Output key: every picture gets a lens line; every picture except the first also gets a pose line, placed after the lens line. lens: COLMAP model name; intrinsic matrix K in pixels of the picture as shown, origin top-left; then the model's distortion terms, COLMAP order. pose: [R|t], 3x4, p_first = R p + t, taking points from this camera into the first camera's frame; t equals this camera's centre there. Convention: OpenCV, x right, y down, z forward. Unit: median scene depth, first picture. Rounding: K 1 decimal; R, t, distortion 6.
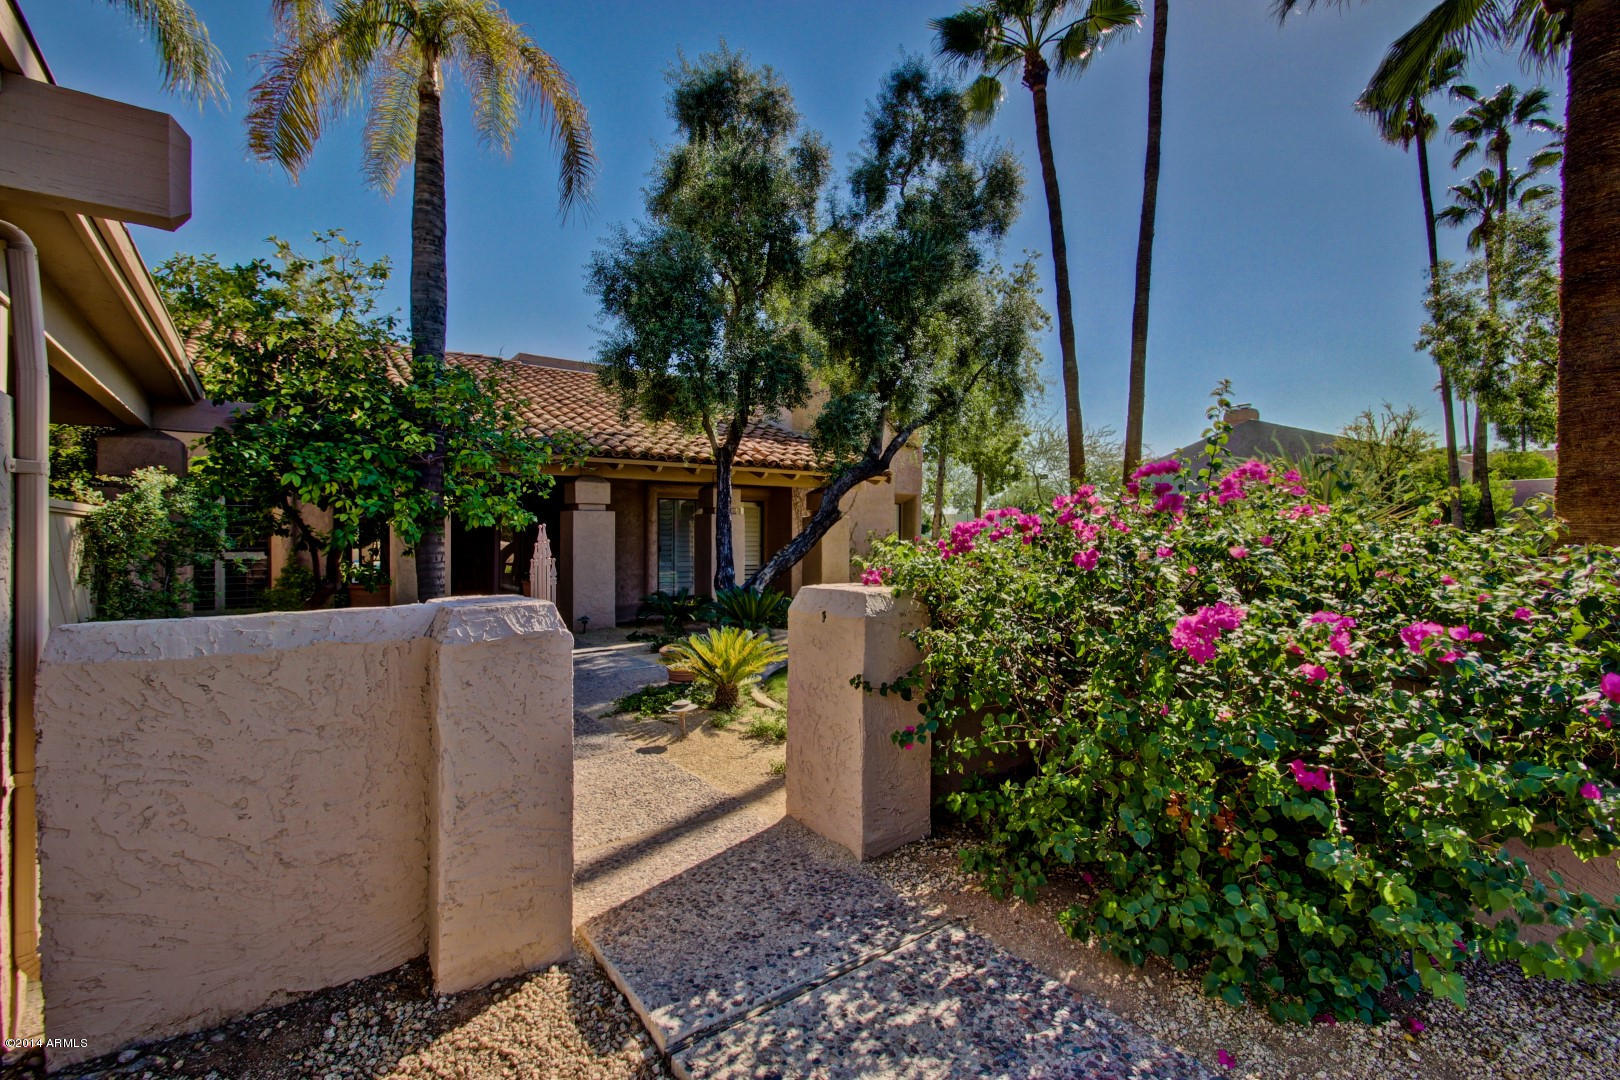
lens RADIAL K [[741.2, 0, 797.7], [0, 741.2, 544.7], [0, 0, 1]] dist [0.031305, -0.002406]
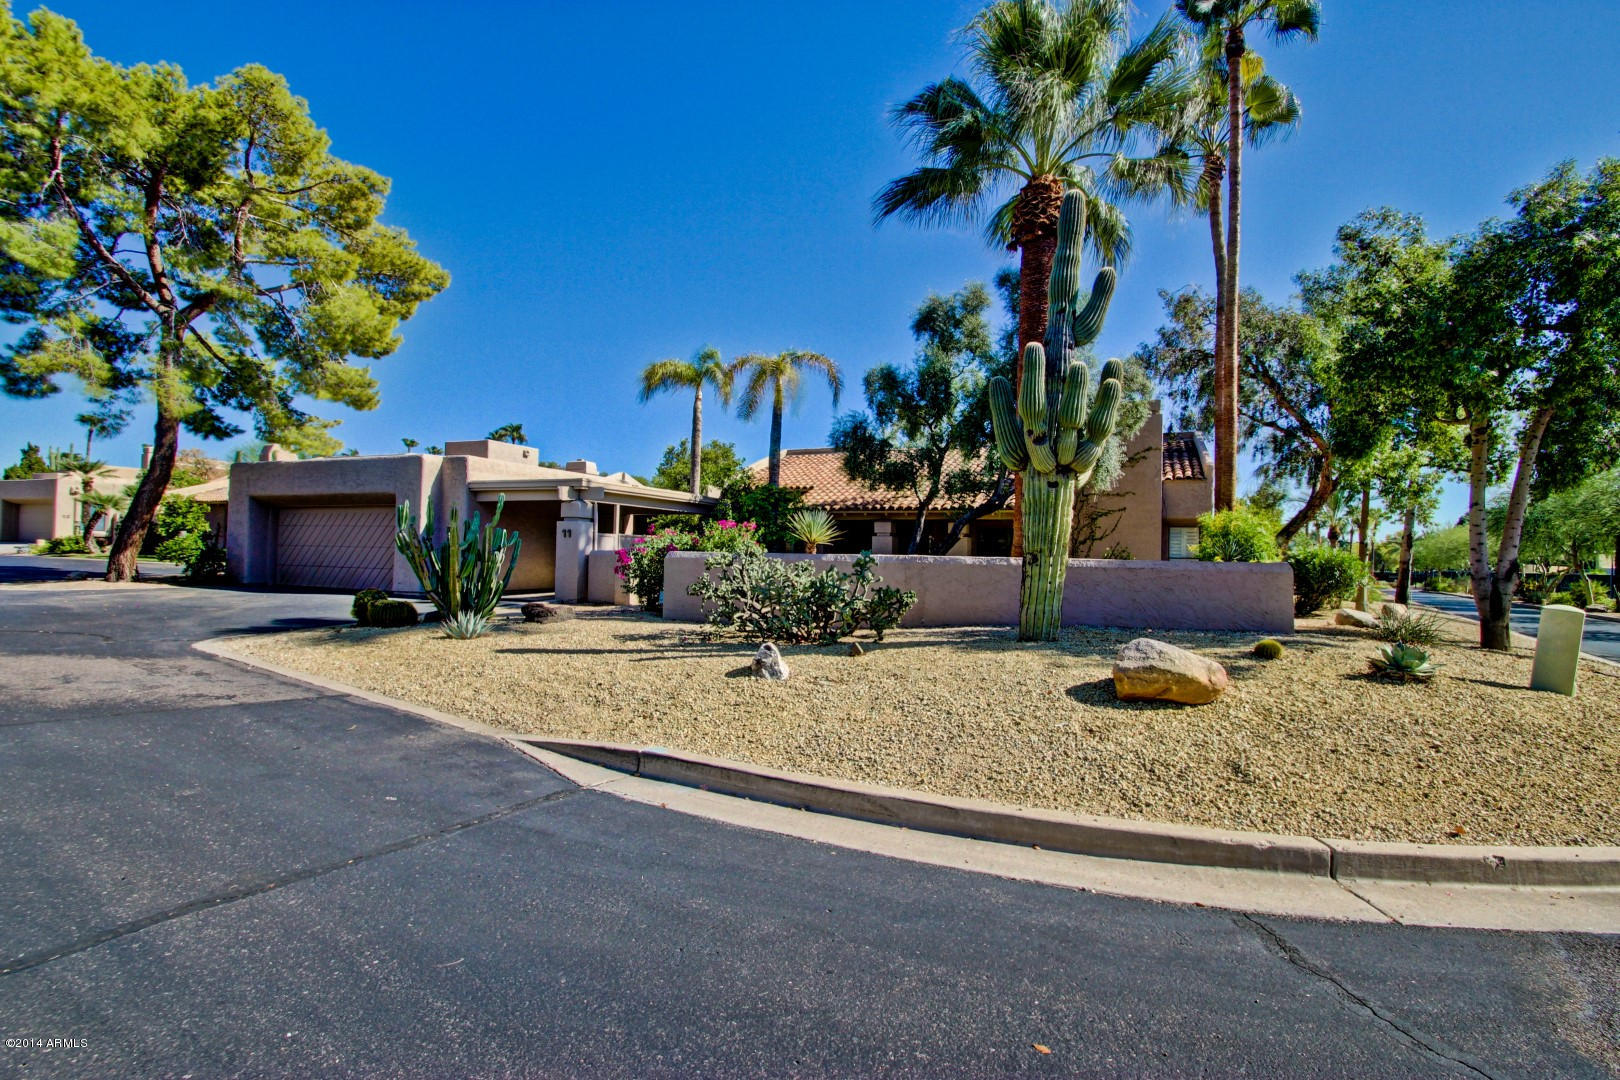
lens RADIAL K [[741.2, 0, 810.9], [0, 741.2, 546.4], [0, 0, 1]] dist [0.031305, -0.002406]
pose [[0.530534, -0.000611, -0.847663, 1.273796], [-0.026201, 0.999510, -0.017119, 0.021955], [0.847259, 0.031292, 0.530258, -0.228605]]
